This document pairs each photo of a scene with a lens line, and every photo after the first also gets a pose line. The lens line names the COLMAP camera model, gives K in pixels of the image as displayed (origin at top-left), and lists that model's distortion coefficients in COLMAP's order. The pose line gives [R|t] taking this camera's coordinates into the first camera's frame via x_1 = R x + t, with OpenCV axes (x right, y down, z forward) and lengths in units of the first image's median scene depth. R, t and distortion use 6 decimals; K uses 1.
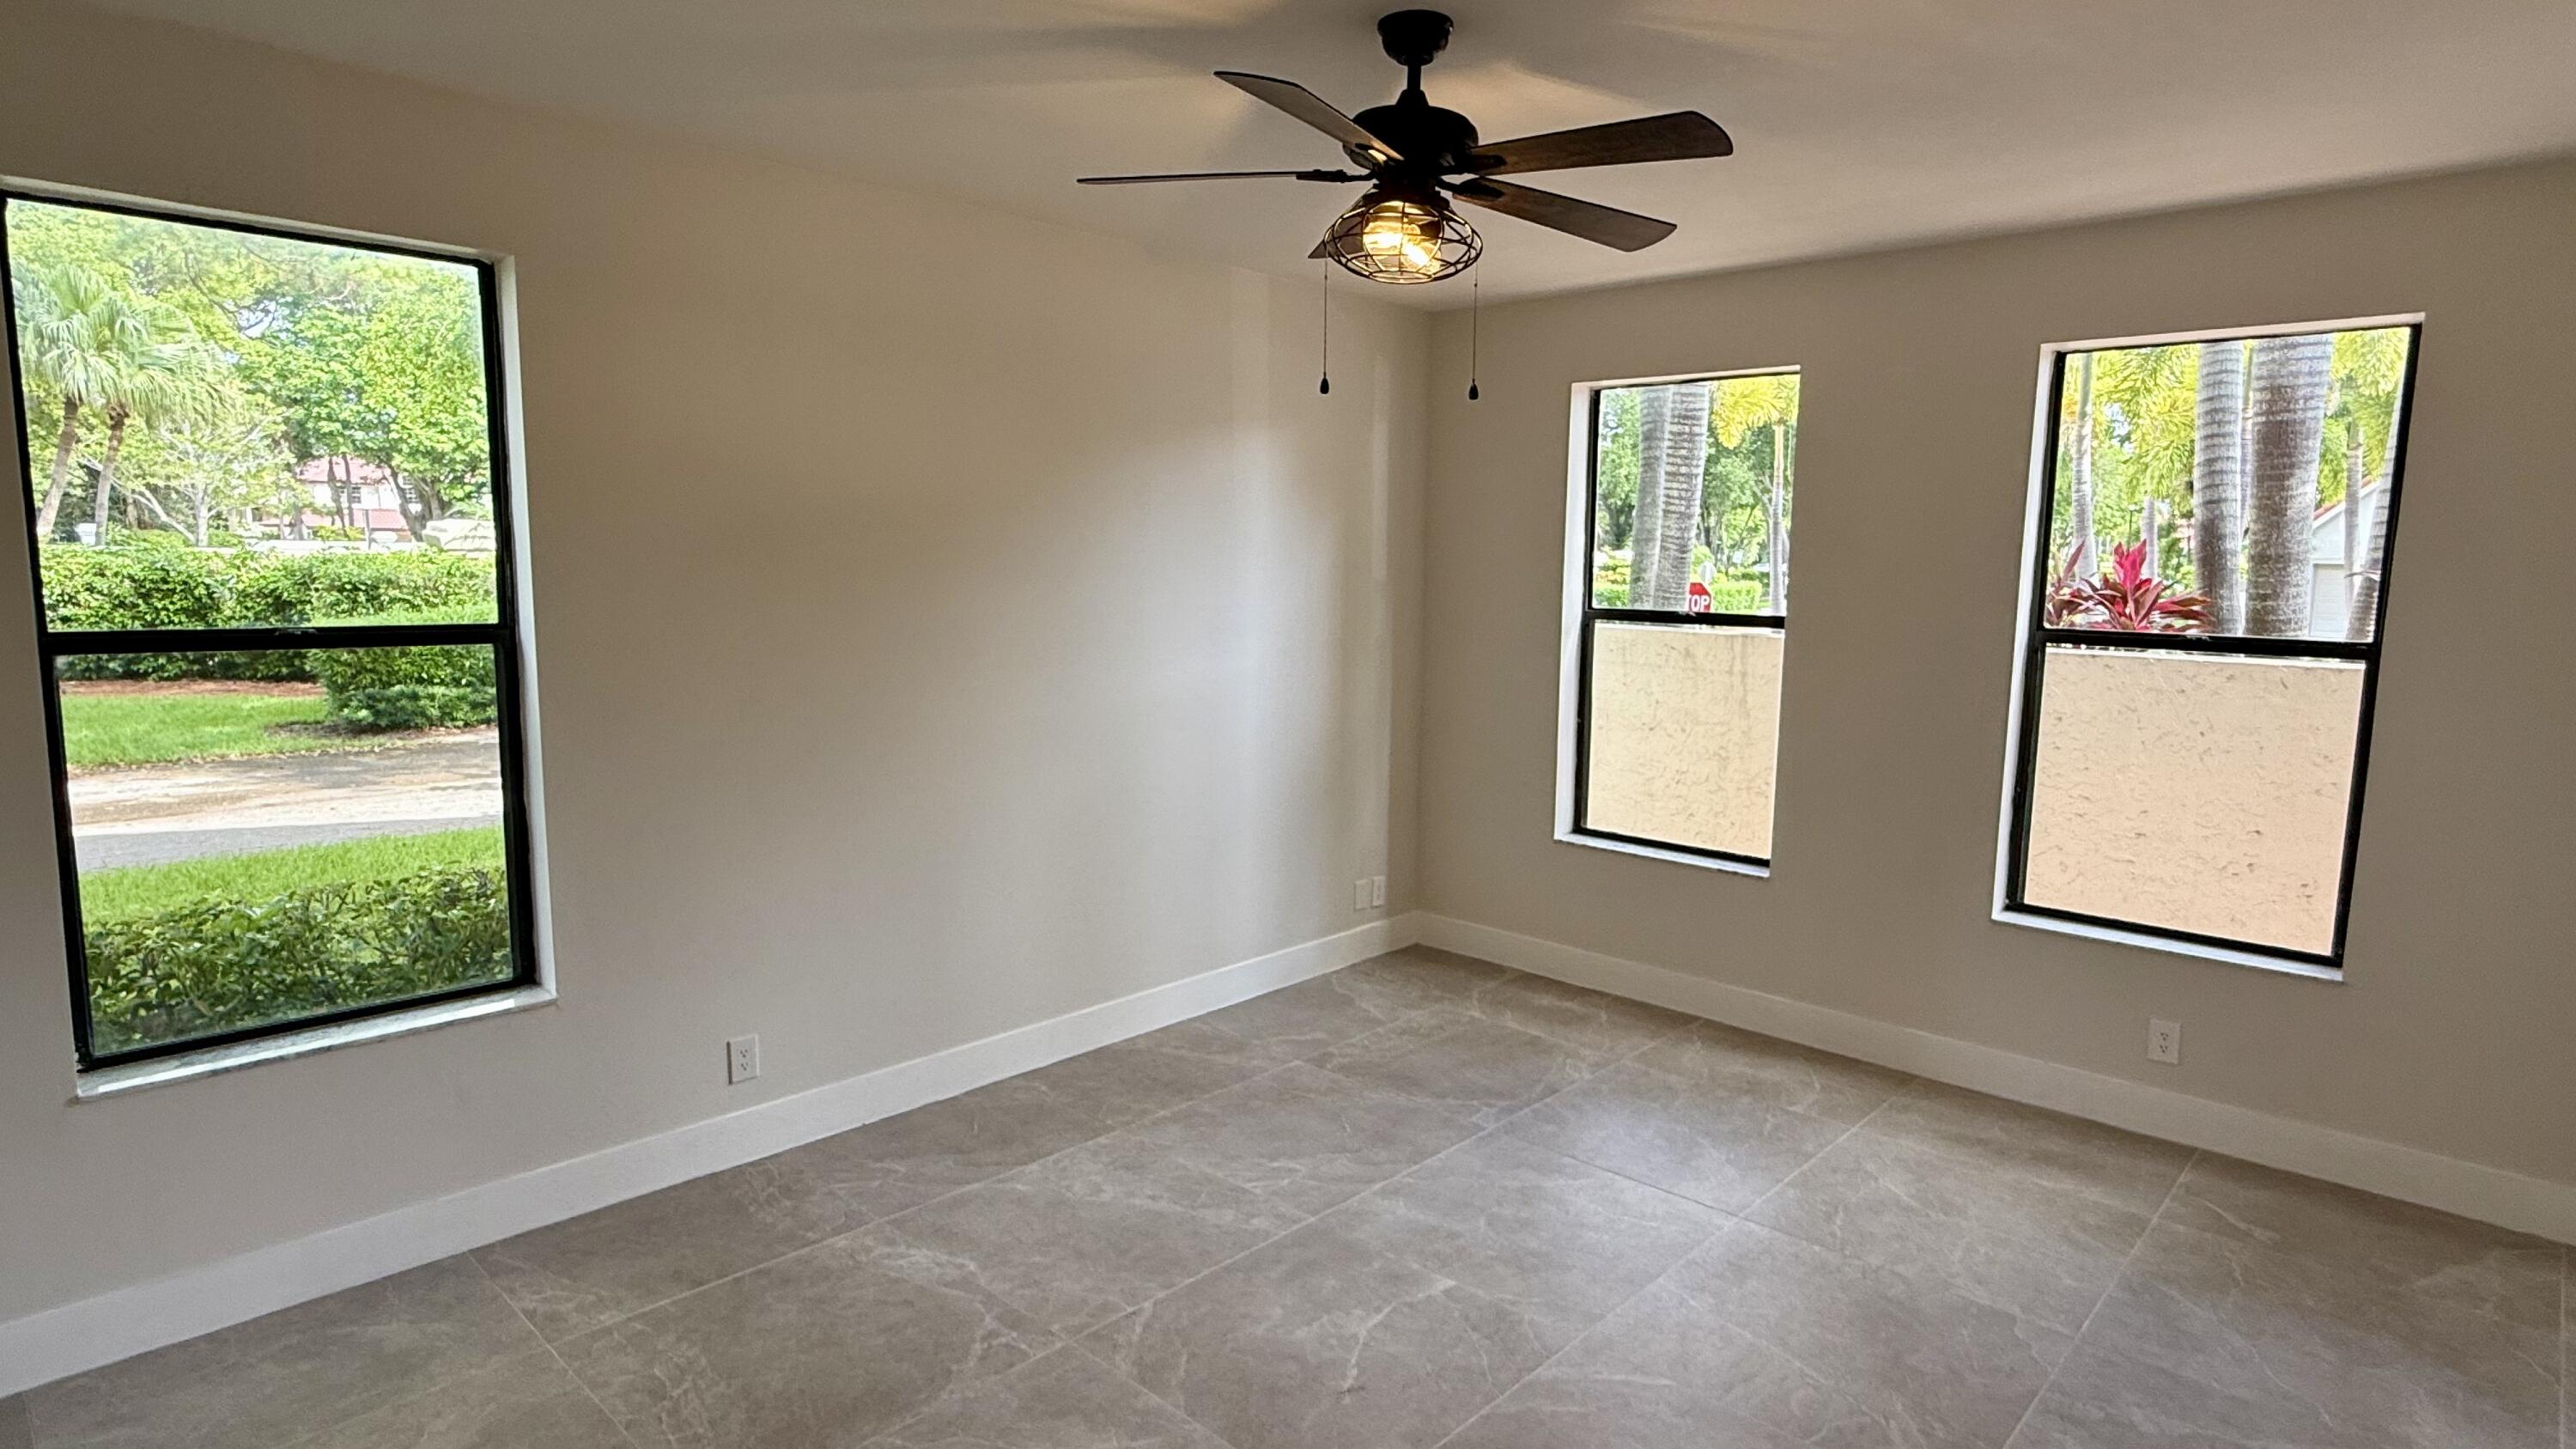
lens RADIAL K [[1347.7, 0, 1279.7], [0, 1347.7, 722.5], [0, 0, 1]] dist [0.003205, 0.001856]
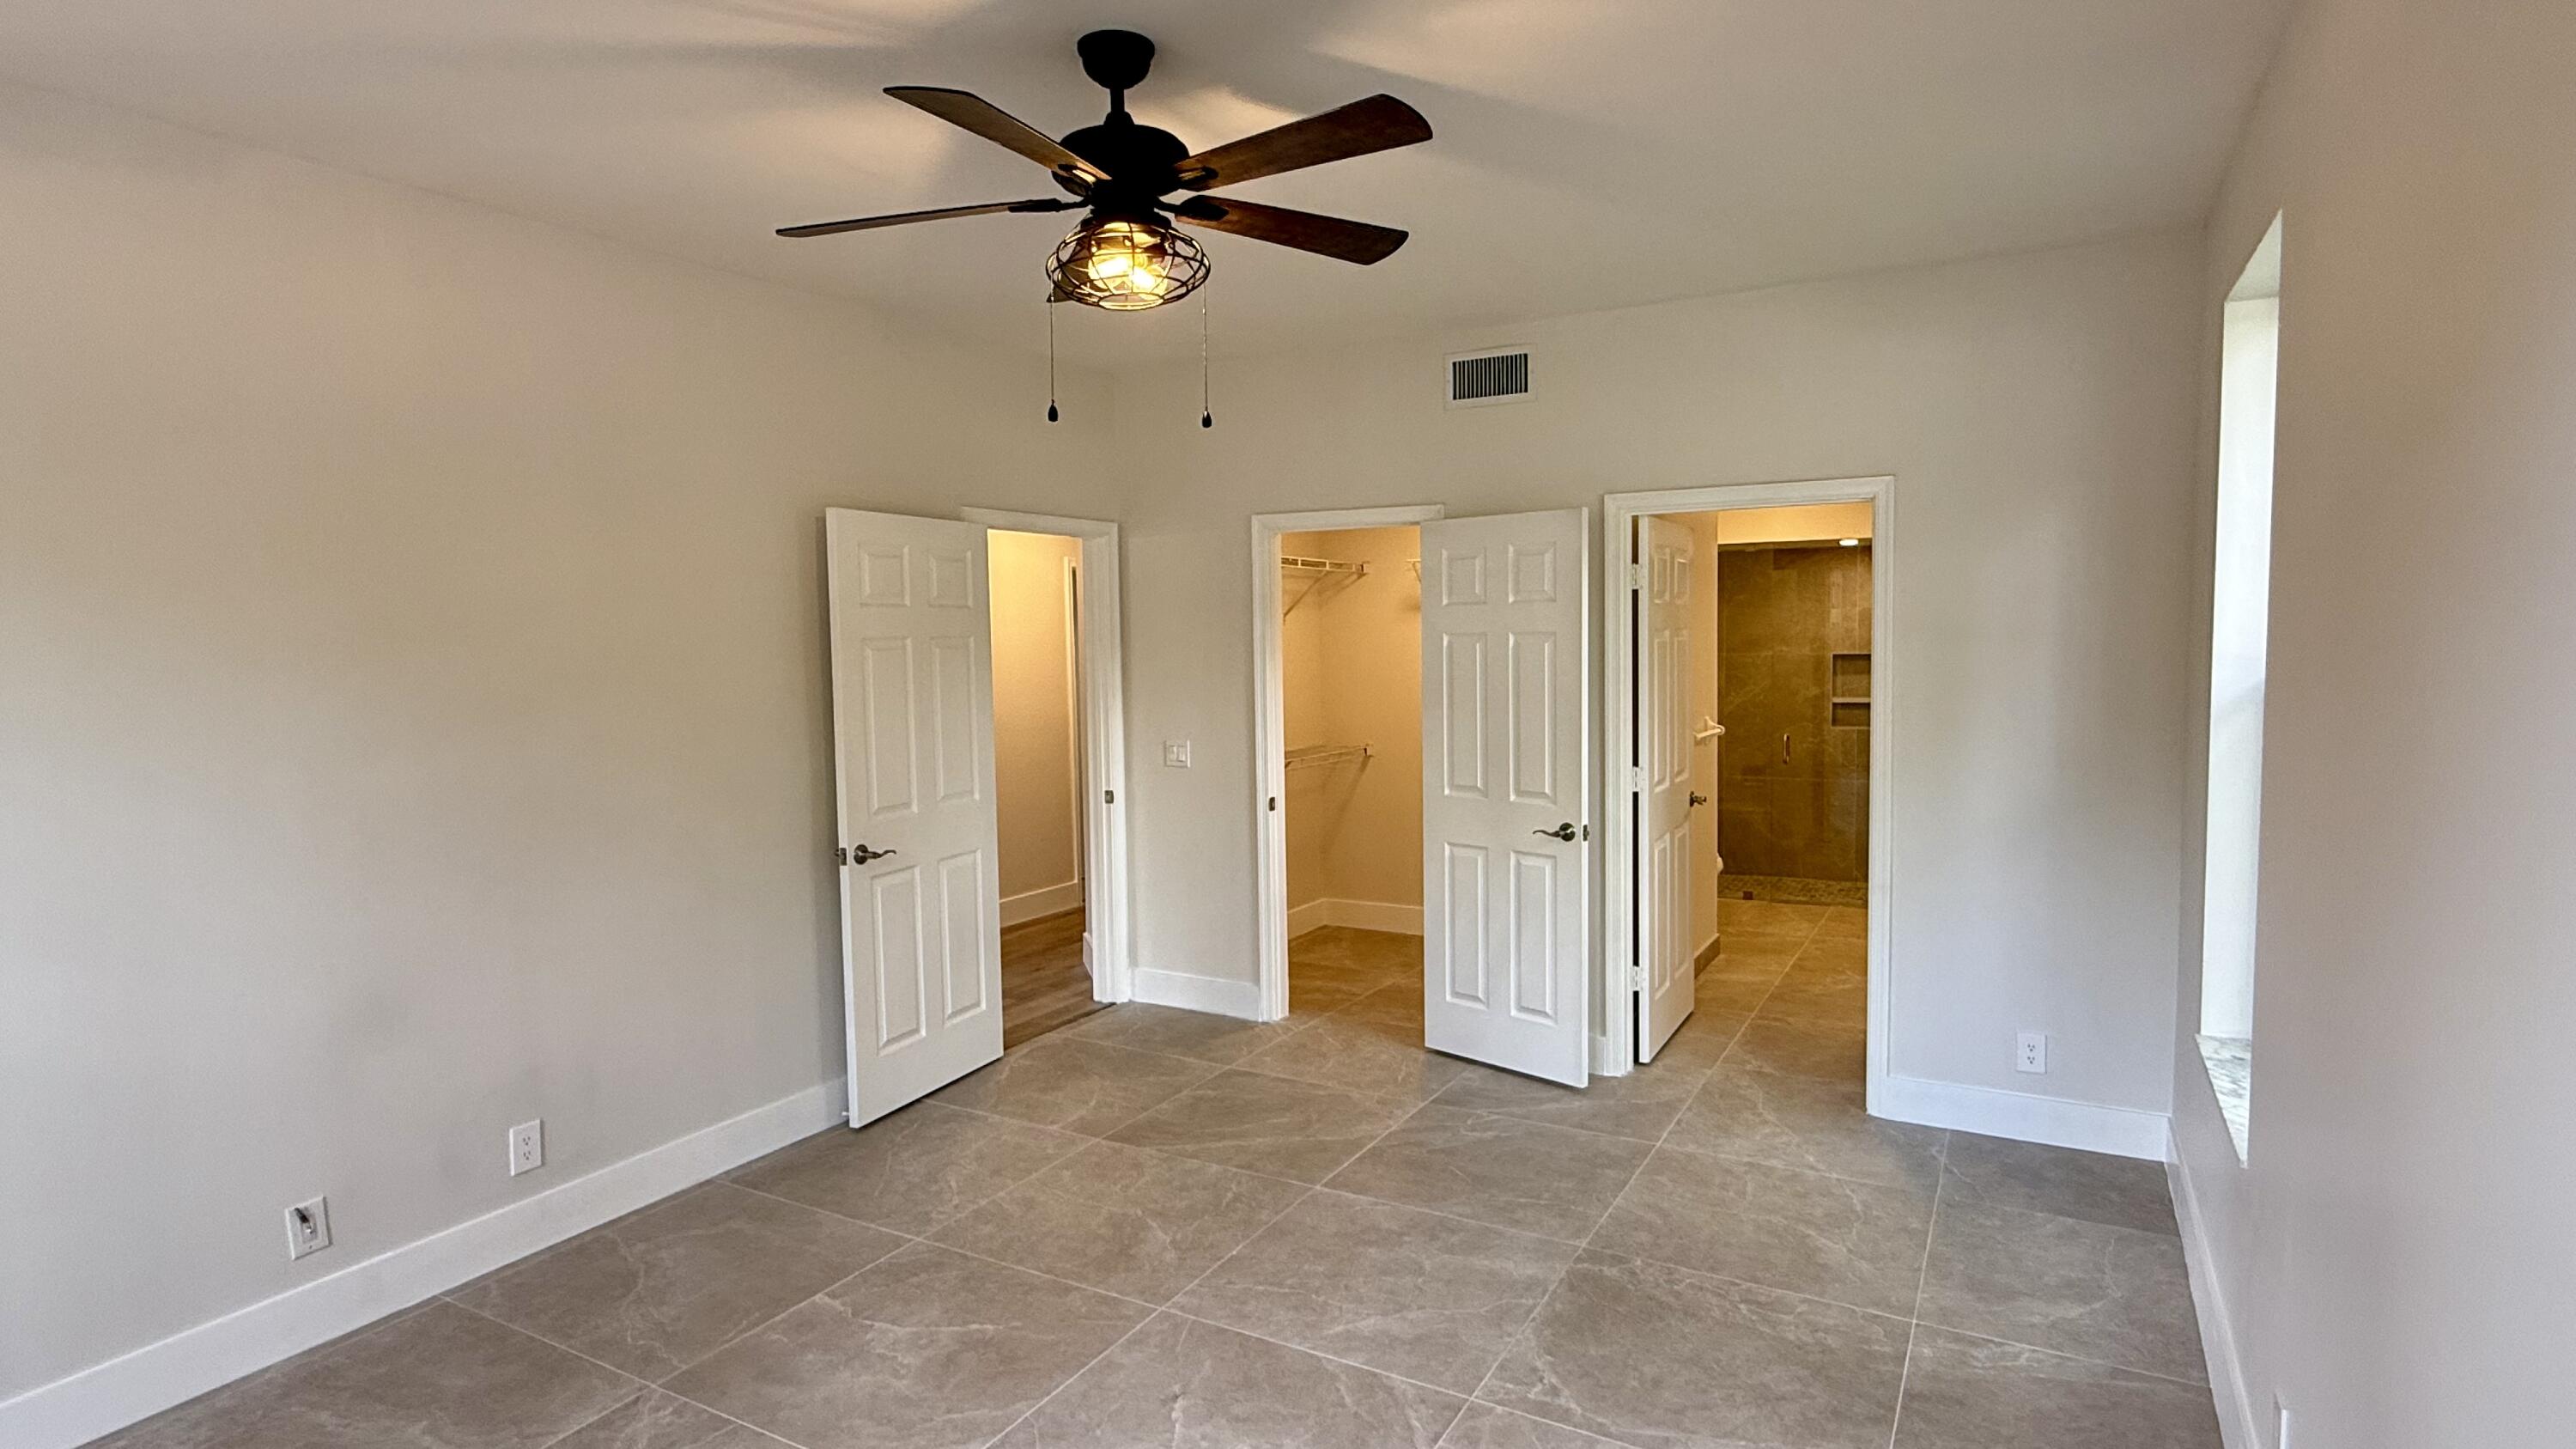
lens RADIAL K [[1347.7, 0, 1284.9], [0, 1347.7, 730.6], [0, 0, 1]] dist [0.003205, 0.001856]
pose [[-0.968367, 0.014829, -0.249089, 0.167798], [-0.032885, 0.981942, 0.186302, -0.150203], [0.247353, 0.188600, -0.950393, 1.450341]]
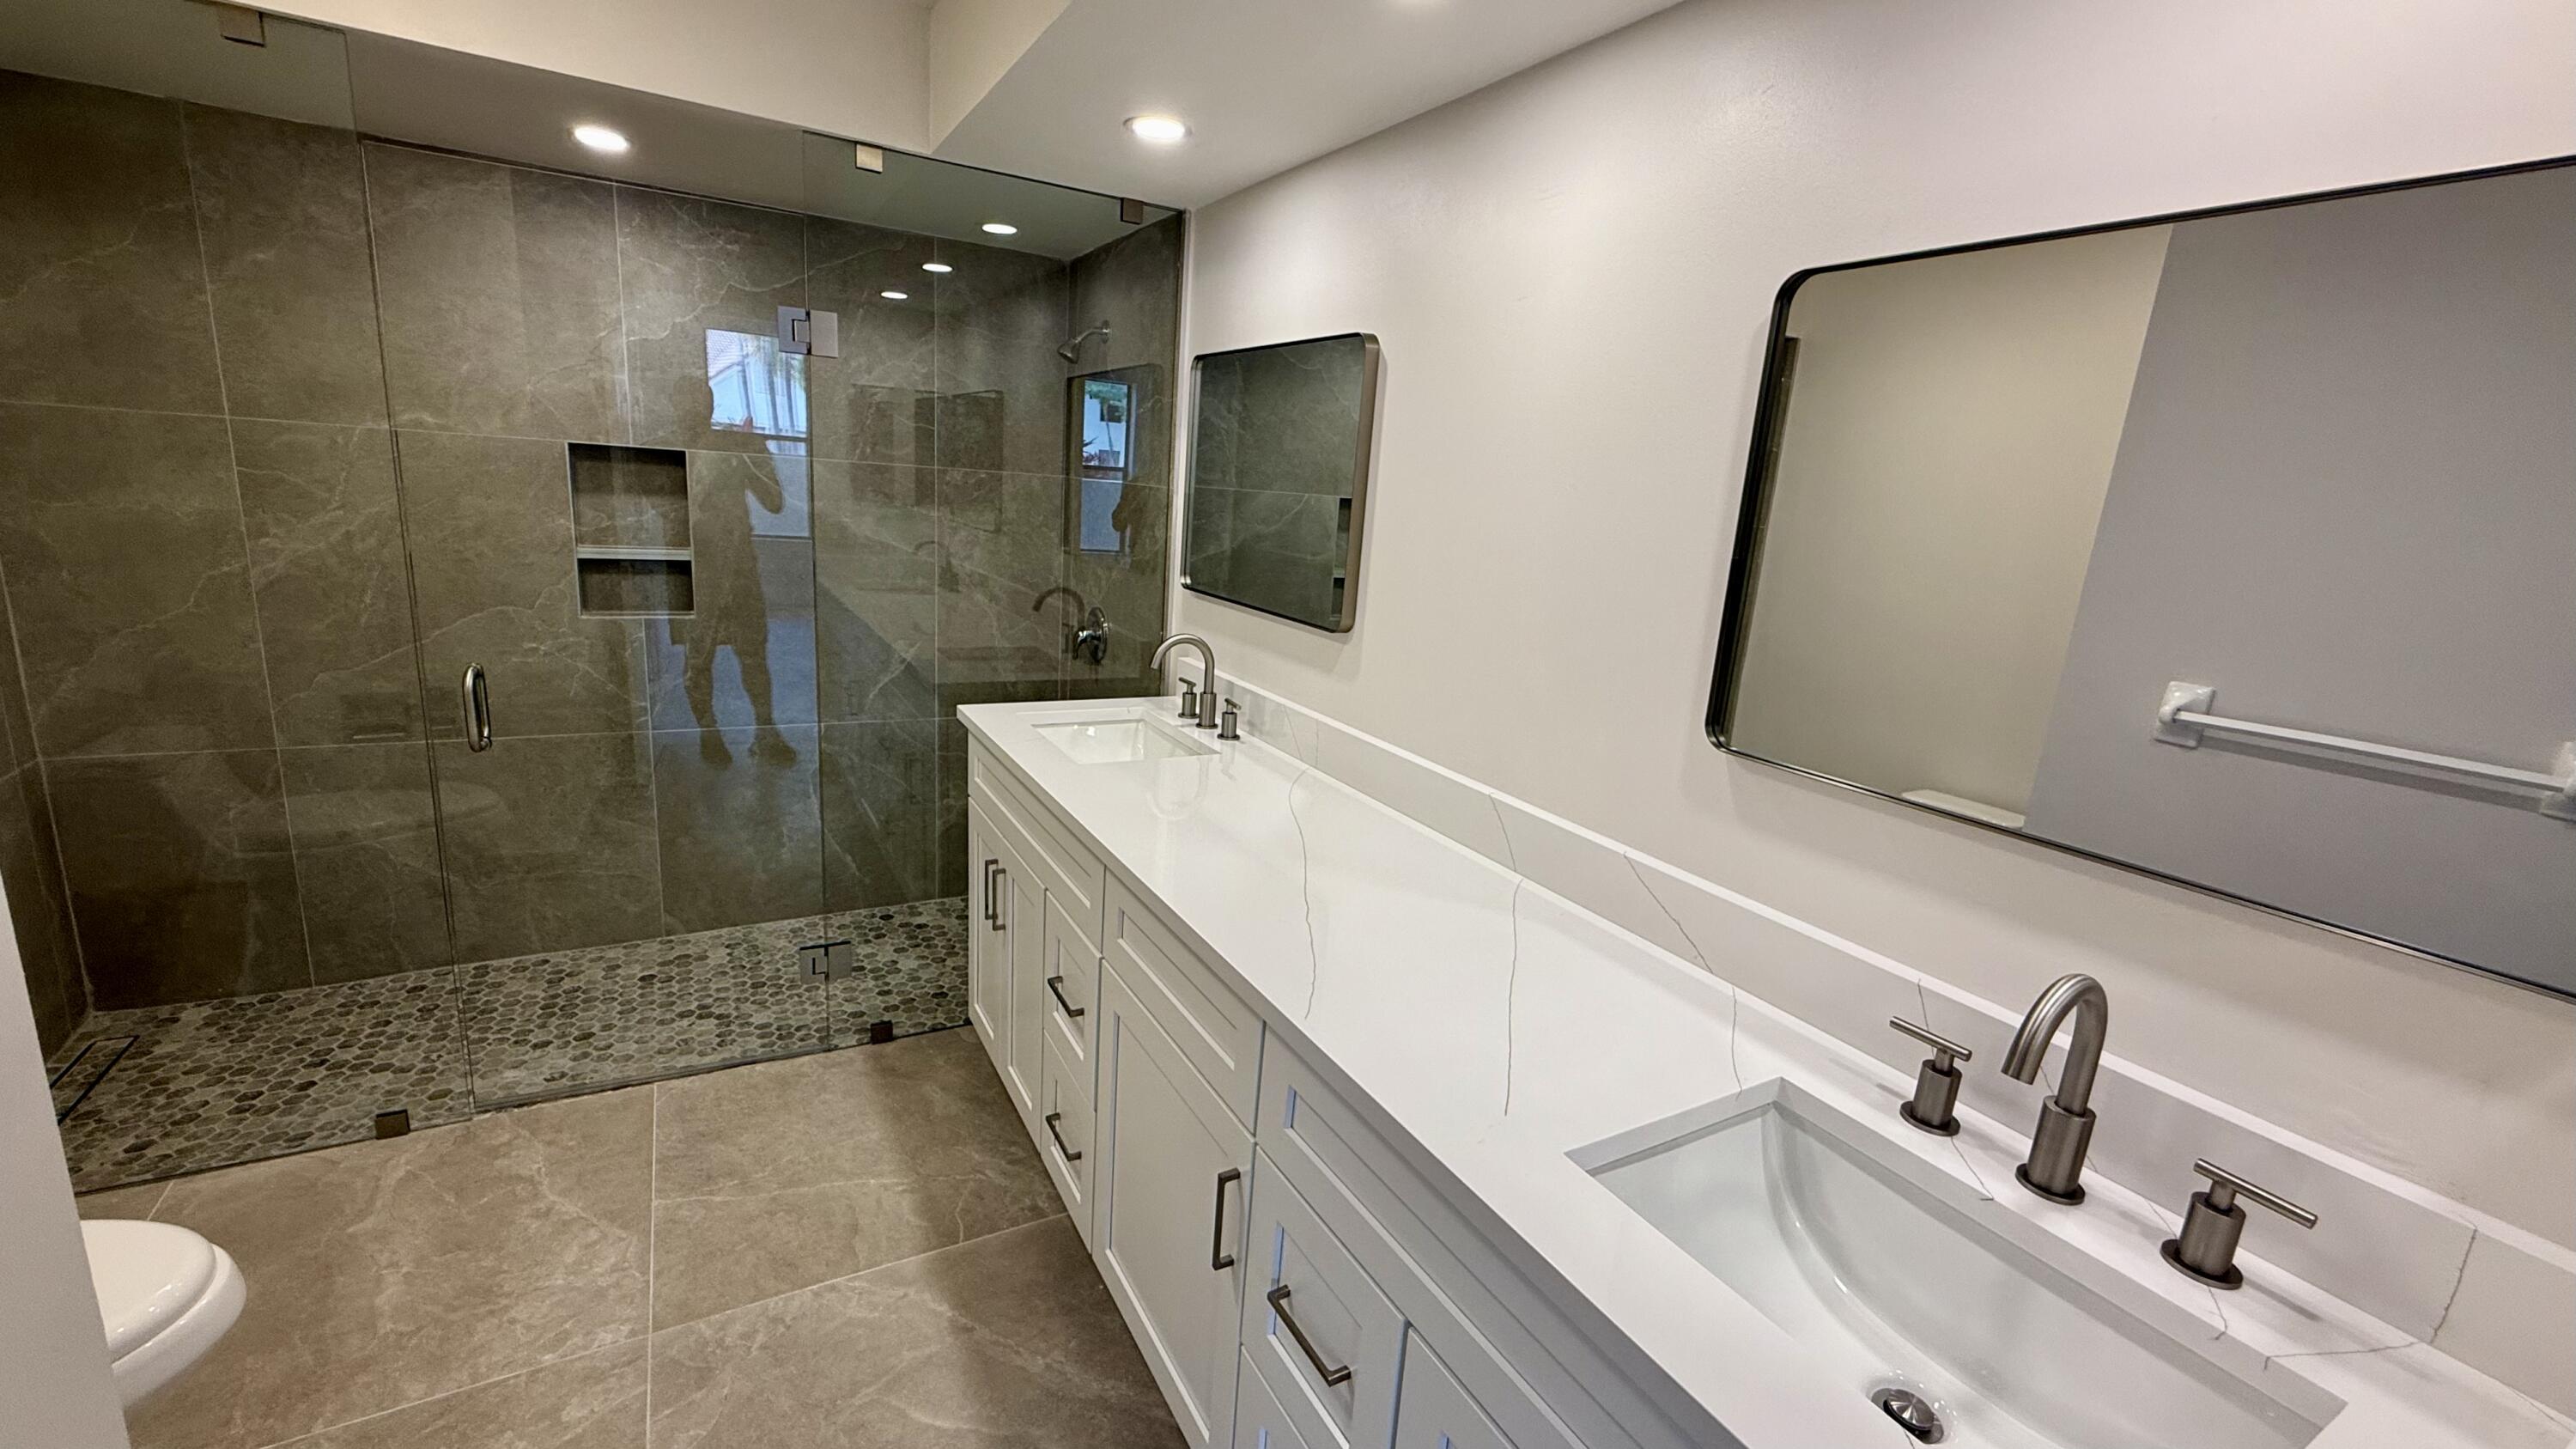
lens RADIAL K [[1039.5, 0, 1266.9], [0, 1039.5, 712.3], [0, 0, 1]] dist [-0.008622, 0.001037]
pose [[-0.283374, 0.179229, -0.942113, -0.726656], [-0.197021, 0.950546, 0.240094, 0.028870], [0.938553, 0.253652, -0.234048, 0.157655]]
